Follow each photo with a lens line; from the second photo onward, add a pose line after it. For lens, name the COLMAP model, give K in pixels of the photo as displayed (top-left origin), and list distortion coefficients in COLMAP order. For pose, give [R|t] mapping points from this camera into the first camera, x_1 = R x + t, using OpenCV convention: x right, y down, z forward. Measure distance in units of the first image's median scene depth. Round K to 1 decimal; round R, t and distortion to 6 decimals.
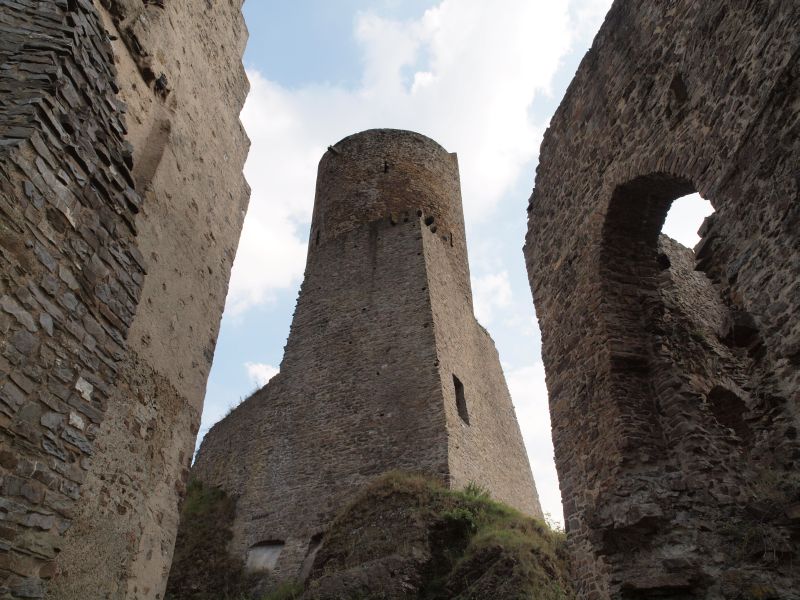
lens RADIAL K [[553.0, 0, 400.0], [0, 553.0, 300.0], [0, 0, 1]] dist [-0.119182, 0.000604]
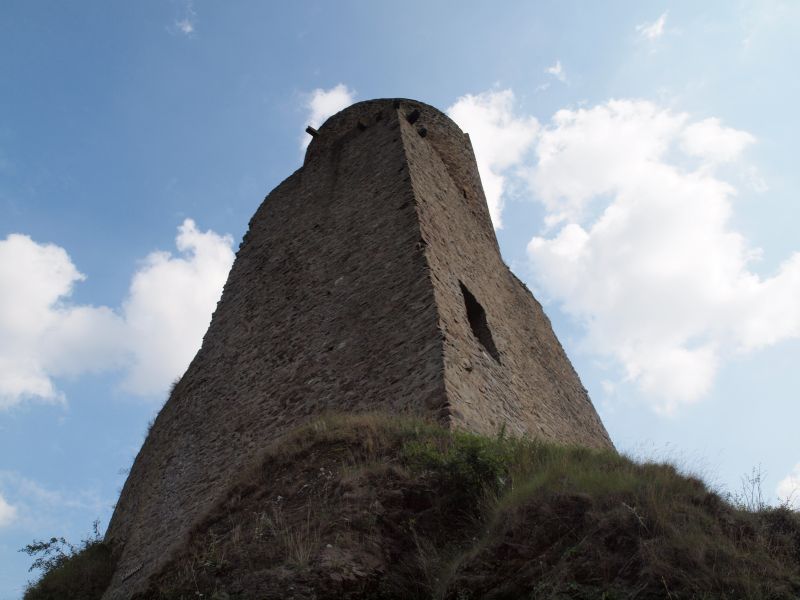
lens RADIAL K [[553.0, 0, 400.0], [0, 553.0, 300.0], [0, 0, 1]] dist [-0.119182, 0.000604]
pose [[0.988840, -0.119565, -0.088885, 0.090623], [0.098171, 0.971684, -0.214926, 0.292151], [0.112066, 0.203801, 0.972577, 0.484225]]
